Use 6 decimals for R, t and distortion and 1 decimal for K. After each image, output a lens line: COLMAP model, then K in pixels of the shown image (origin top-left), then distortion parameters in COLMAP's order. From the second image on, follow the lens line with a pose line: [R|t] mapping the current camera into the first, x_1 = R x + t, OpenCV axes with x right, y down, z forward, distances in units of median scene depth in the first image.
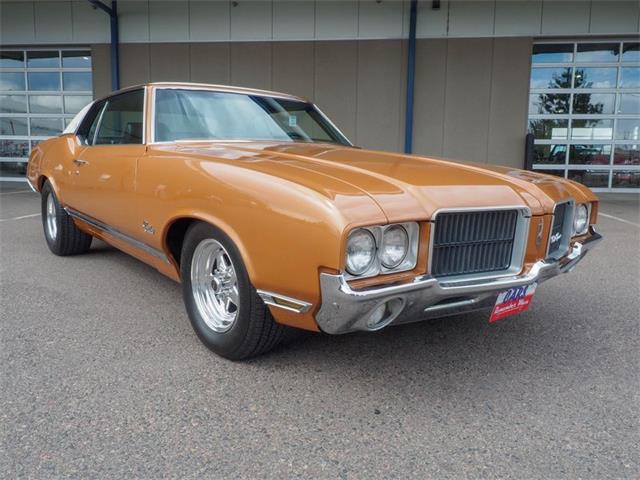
lens RADIAL K [[505.9, 0, 320.0], [0, 505.9, 240.0], [0, 0, 1]] dist [0.001087, -0.003305]
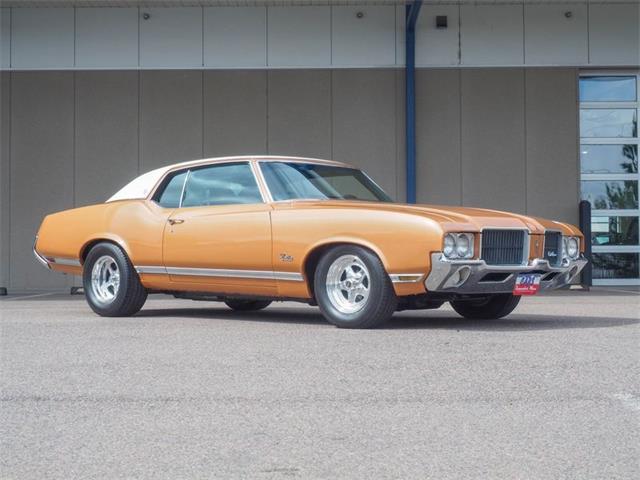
lens RADIAL K [[1161.8, 0, 320.0], [0, 1161.8, 240.0], [0, 0, 1]] dist [-0.029726, 0.058637]
pose [[0.992142, -0.013691, 0.124362, -0.849974], [0.036205, 0.982884, -0.180633, 0.691152], [-0.119761, 0.183716, 0.975657, -2.952769]]
